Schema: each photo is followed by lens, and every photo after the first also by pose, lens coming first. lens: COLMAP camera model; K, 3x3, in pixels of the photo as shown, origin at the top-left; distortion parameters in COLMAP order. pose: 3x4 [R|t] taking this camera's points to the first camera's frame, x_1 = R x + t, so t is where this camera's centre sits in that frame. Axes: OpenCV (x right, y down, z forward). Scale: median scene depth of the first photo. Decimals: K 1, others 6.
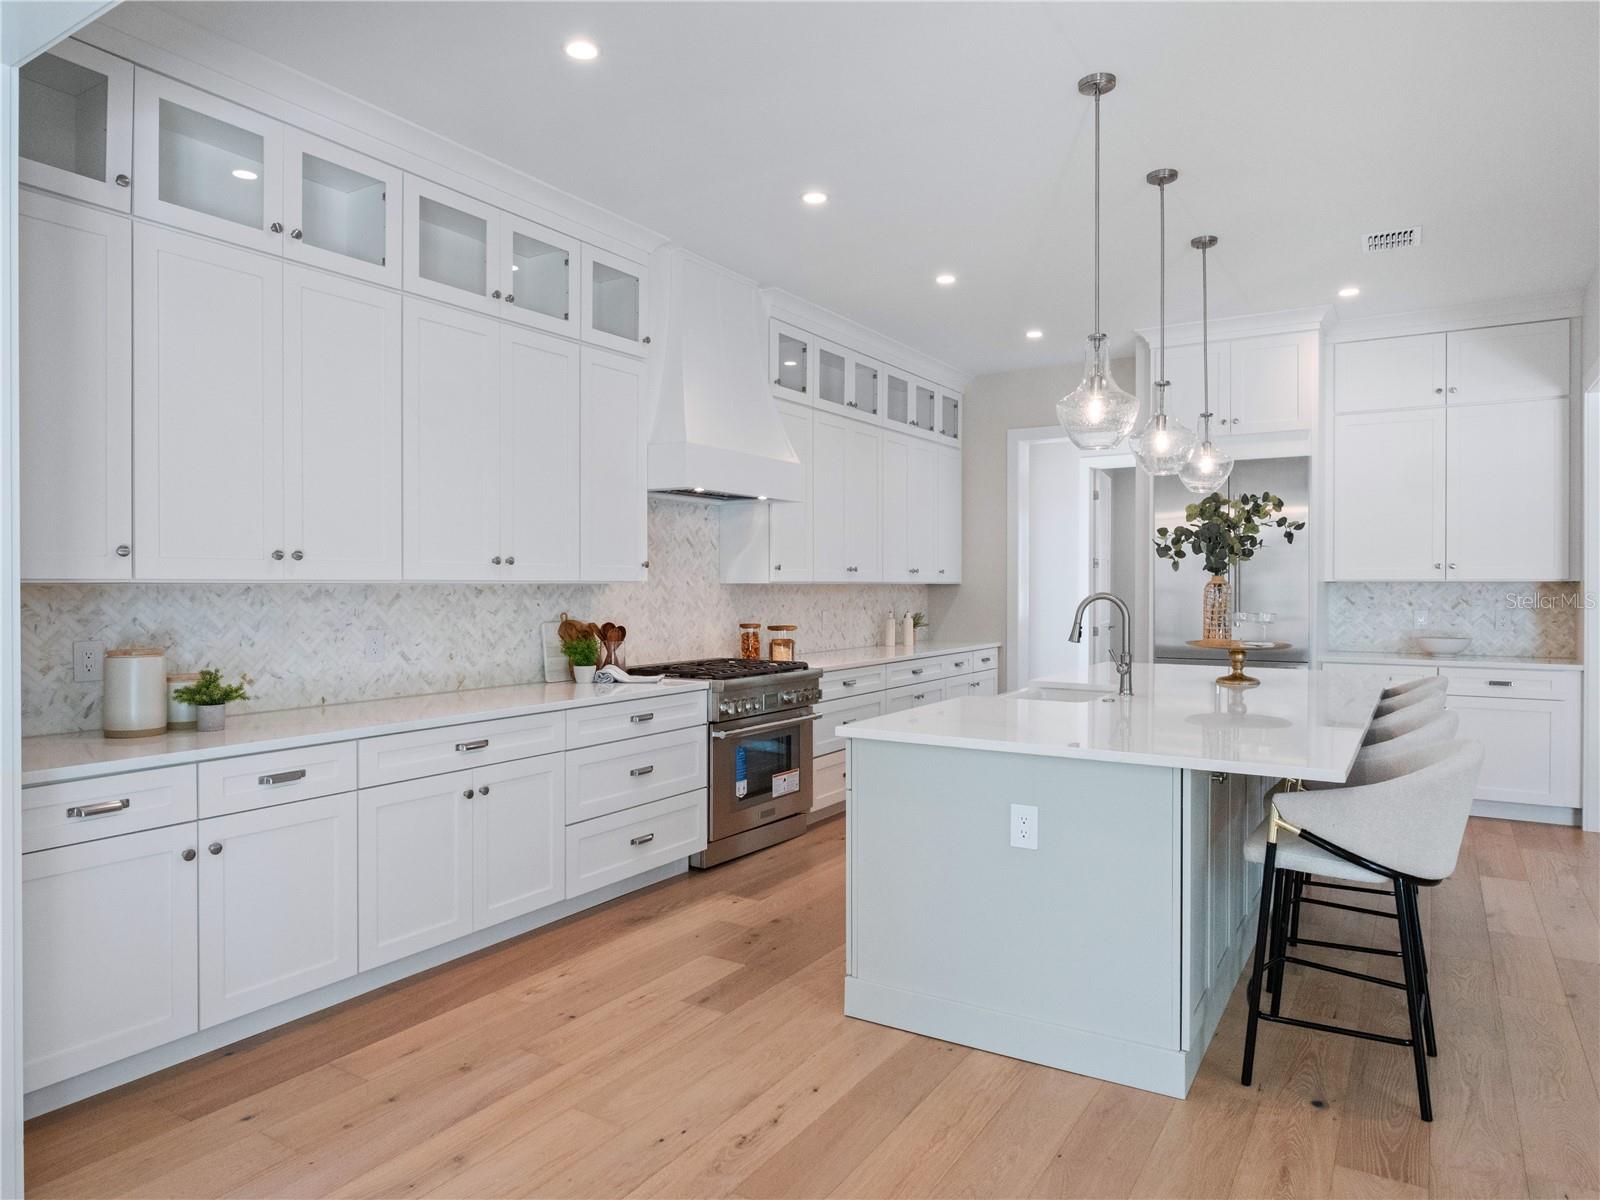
lens RADIAL K [[1020.8, 0, 800.0], [0, 1020.8, 600.0], [0, 0, 1]] dist [-0.005899, -0.001843]
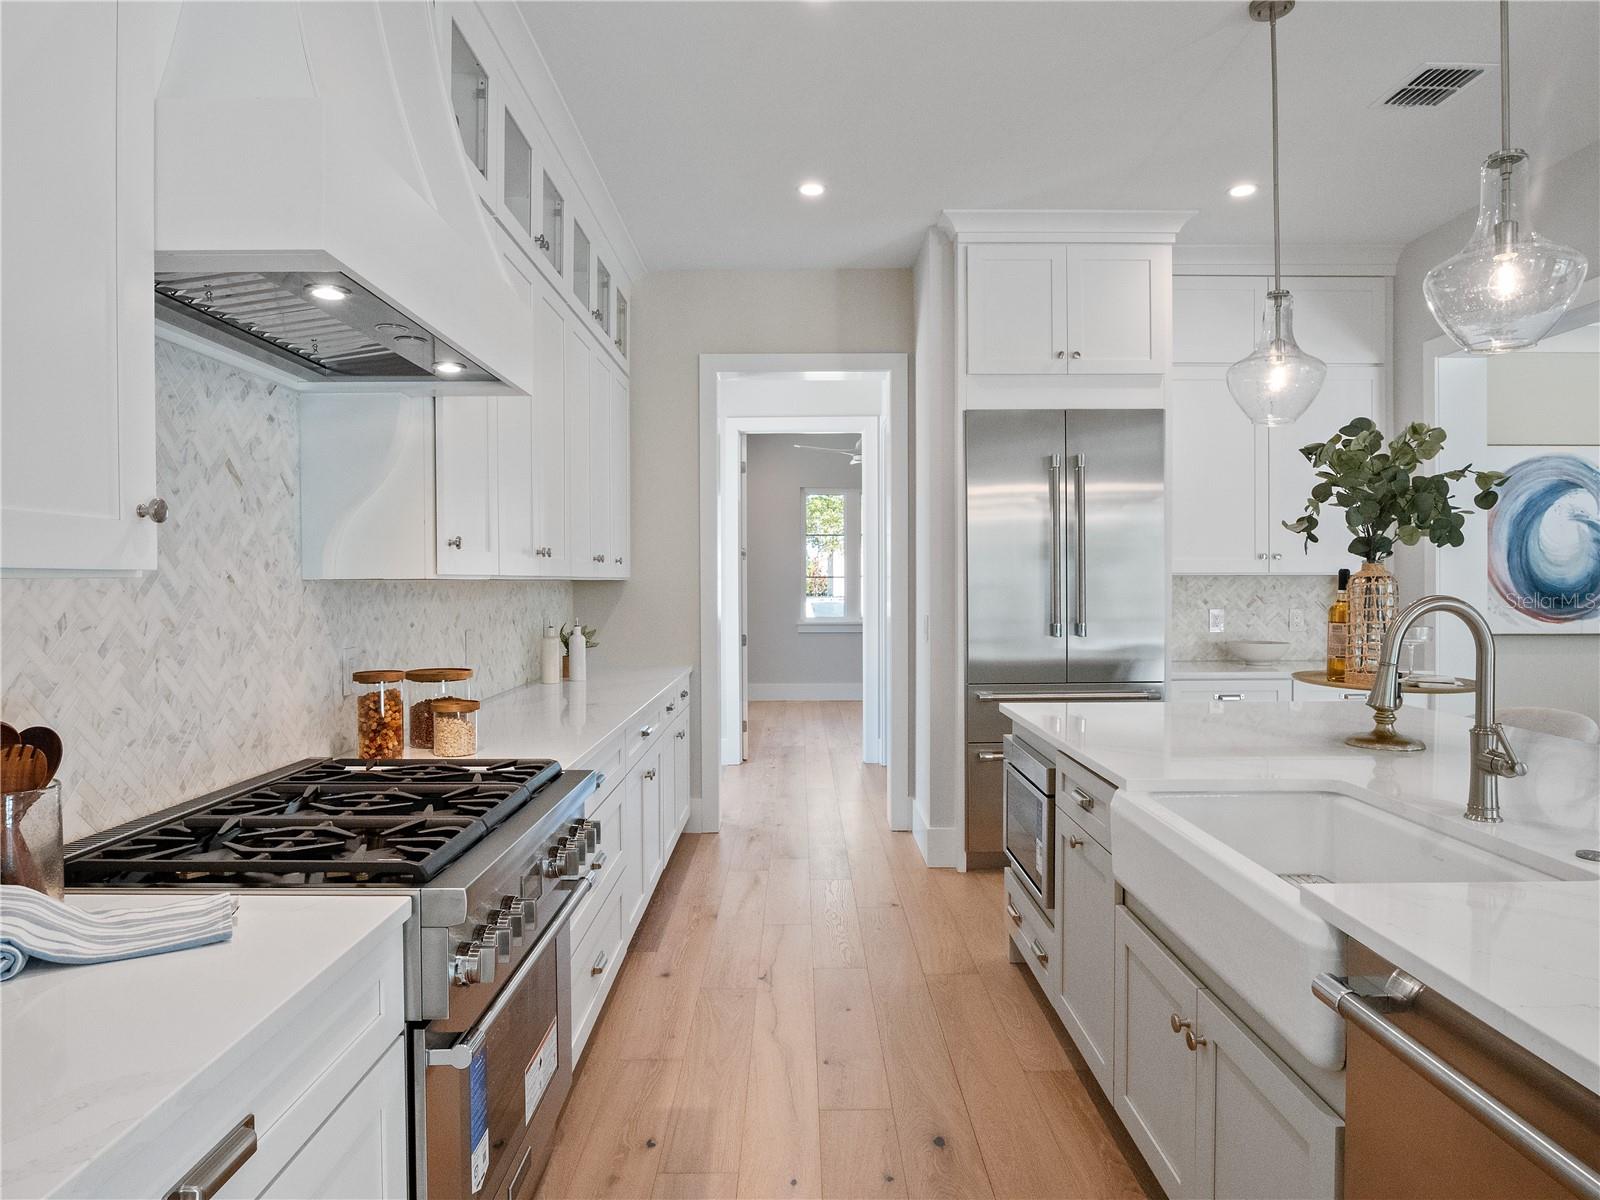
lens RADIAL K [[969.4, 0, 800.0], [0, 969.4, 600.0], [0, 0, 1]] dist [-0.030037, 0.011162]
pose [[0.845646, -0.013777, 0.533566, -0.116107], [0.011970, 0.999905, 0.006846, -0.007946], [-0.533610, 0.000598, 0.845731, 0.557346]]
